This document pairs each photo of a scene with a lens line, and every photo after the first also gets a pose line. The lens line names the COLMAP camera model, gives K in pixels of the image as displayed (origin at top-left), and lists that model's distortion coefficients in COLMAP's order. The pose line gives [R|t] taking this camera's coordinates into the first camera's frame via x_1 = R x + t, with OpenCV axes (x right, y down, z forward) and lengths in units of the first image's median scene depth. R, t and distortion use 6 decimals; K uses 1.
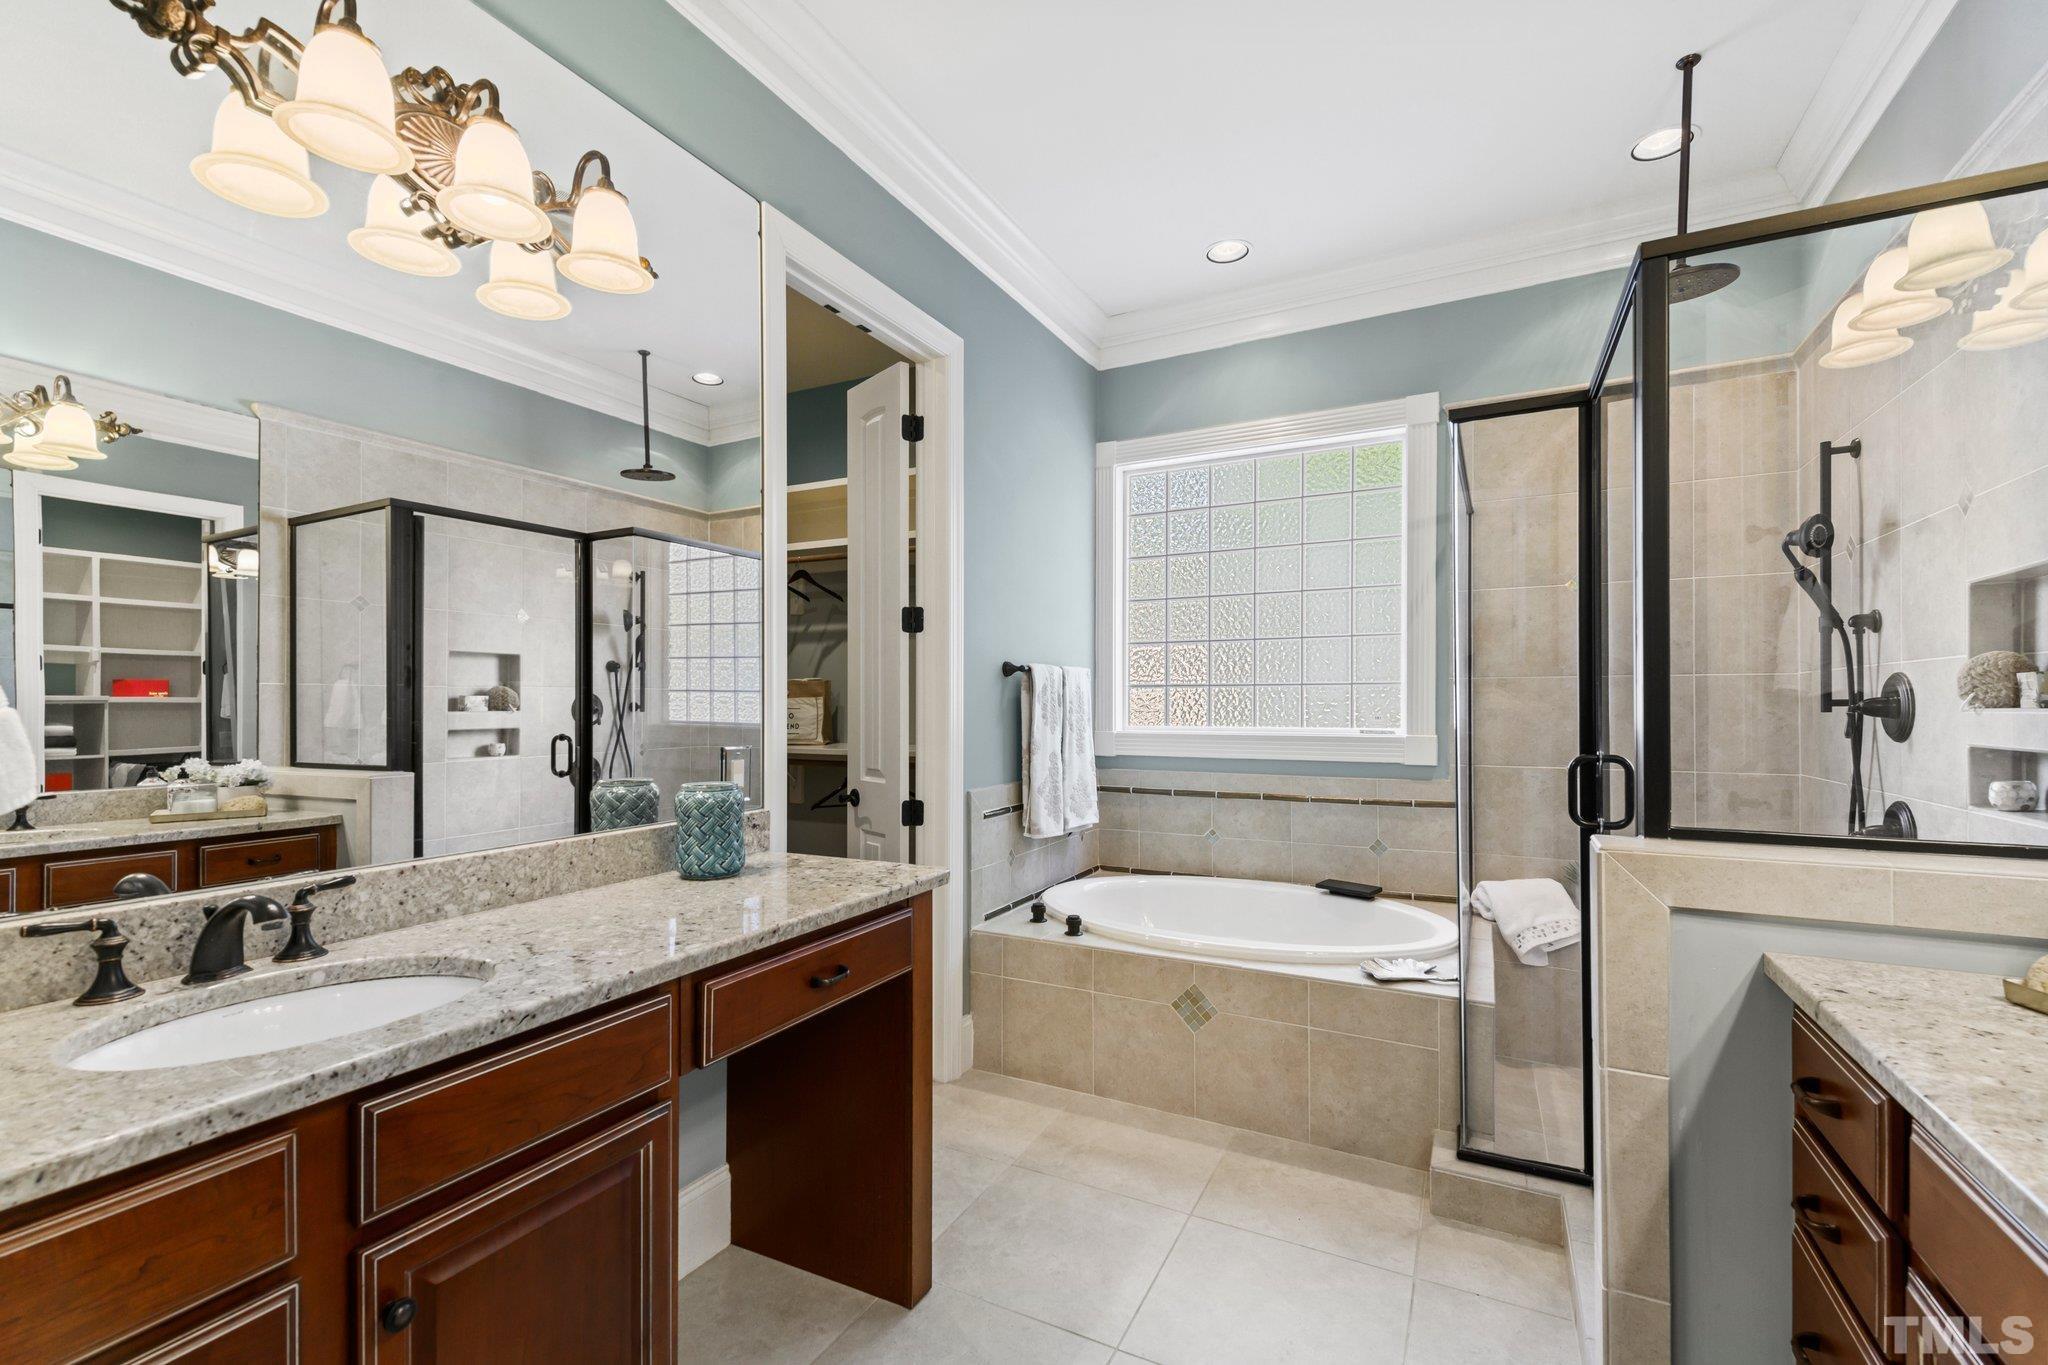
lens RADIAL K [[882.1, 0, 1011.8], [0, 882.1, 696.5], [0, 0, 1]] dist [0.002999, -0.004980]
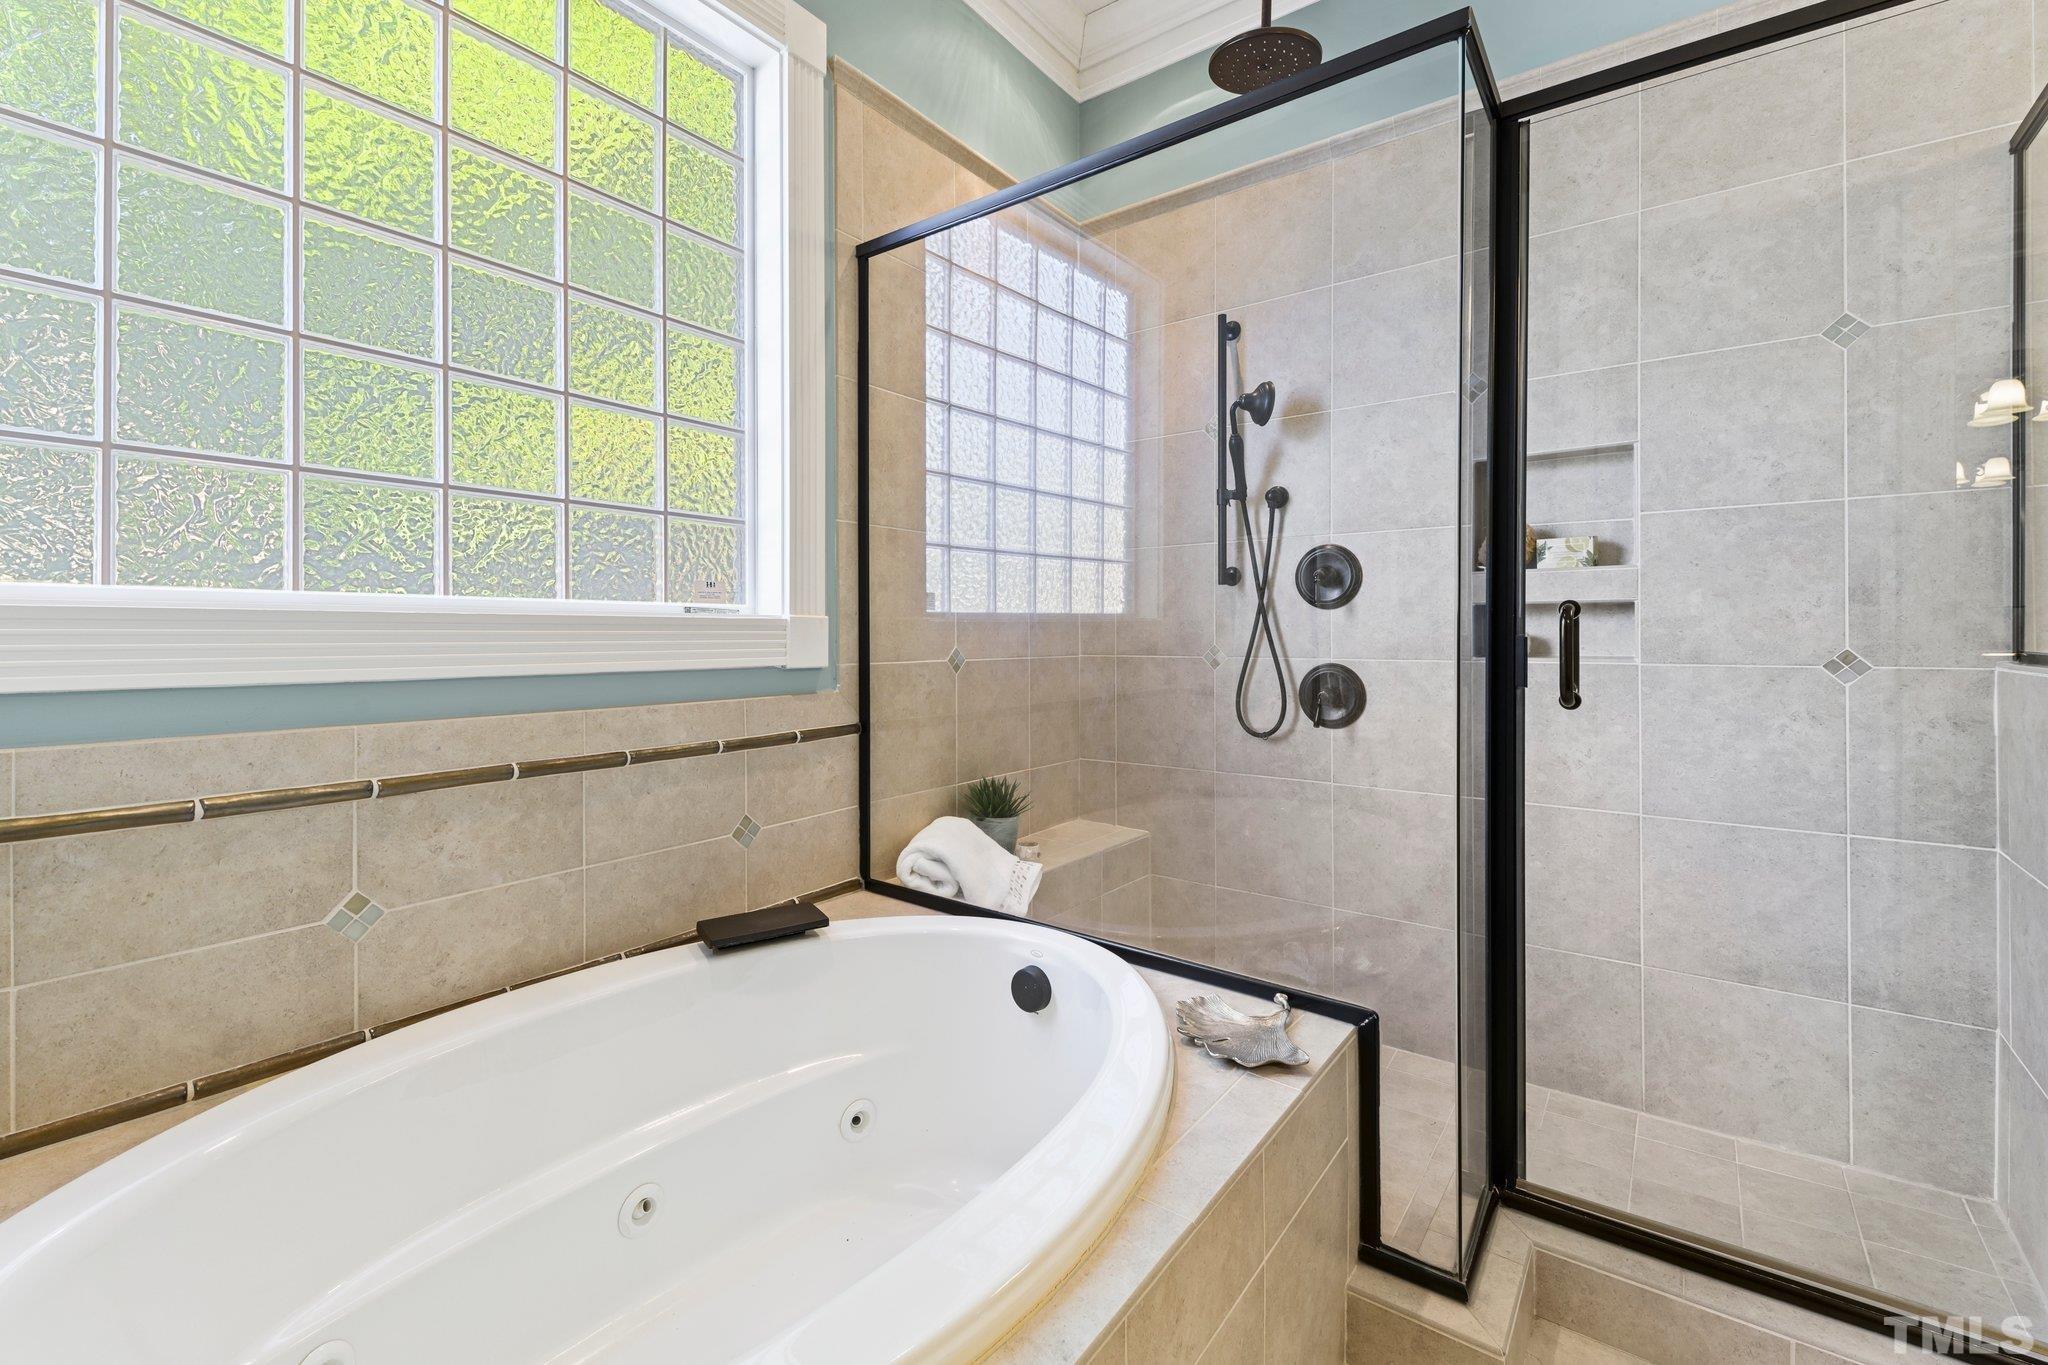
lens RADIAL K [[882.1, 0, 1031.6], [0, 882.1, 634.8], [0, 0, 1]] dist [0.002999, -0.004980]
pose [[0.146327, -0.001306, 0.989235, -0.092944], [-0.007014, 0.999973, 0.002358, 0.066505], [-0.989211, -0.007284, 0.146314, 0.947837]]
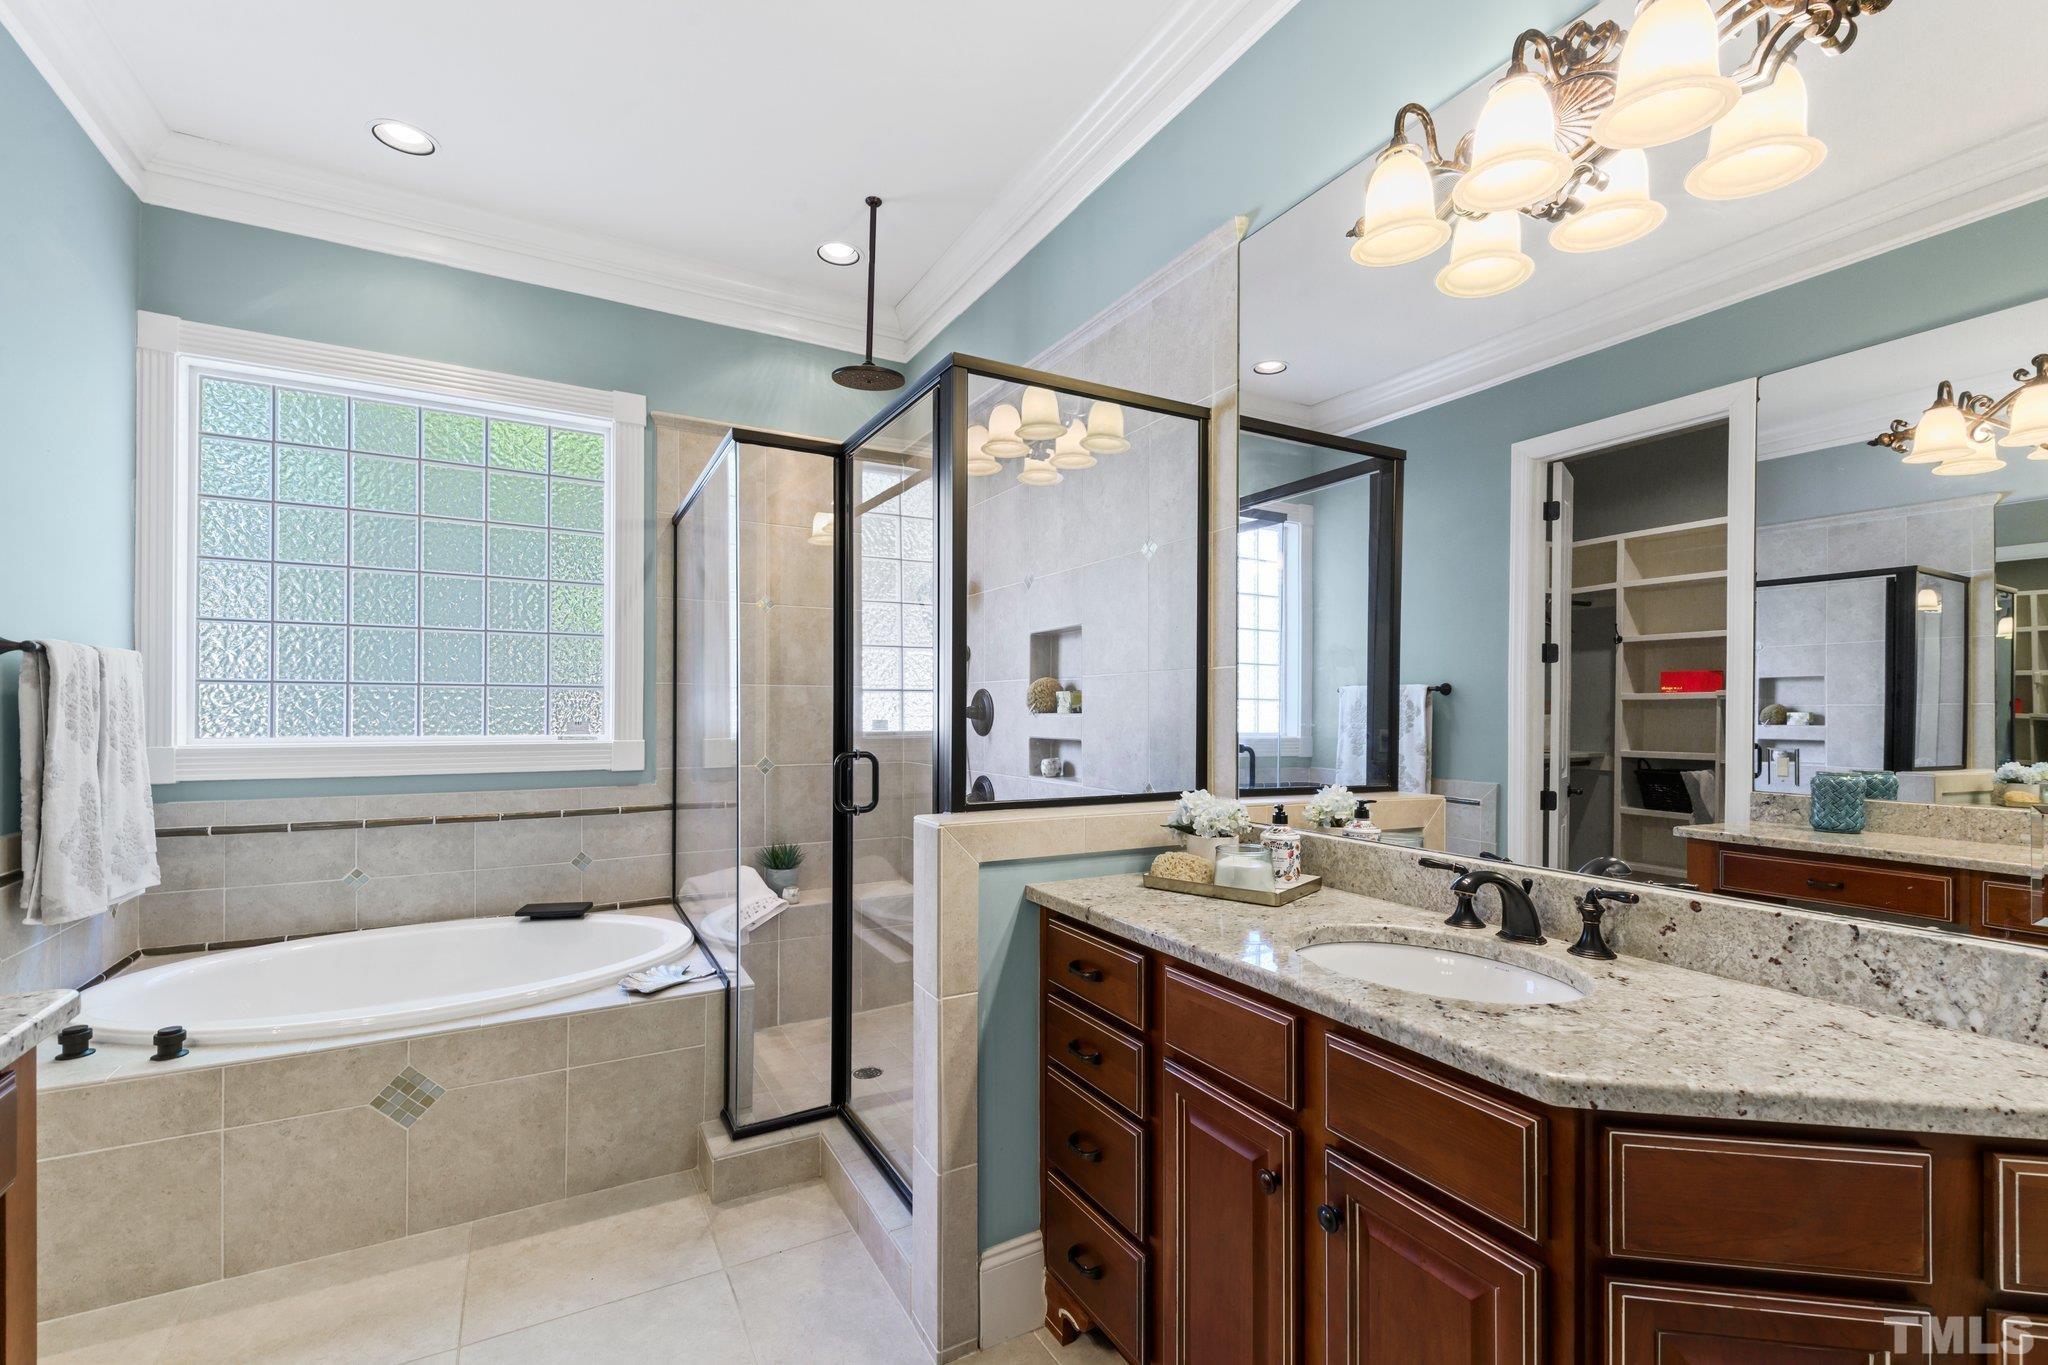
lens RADIAL K [[882.1, 0, 1050.0], [0, 882.1, 707.7], [0, 0, 1]] dist [0.002999, -0.004980]
pose [[0.518395, 0.004988, 0.855126, -0.162957], [-0.011800, 0.999930, 0.001321, 0.001016], [-0.855060, -0.010775, 0.518418, 0.110013]]
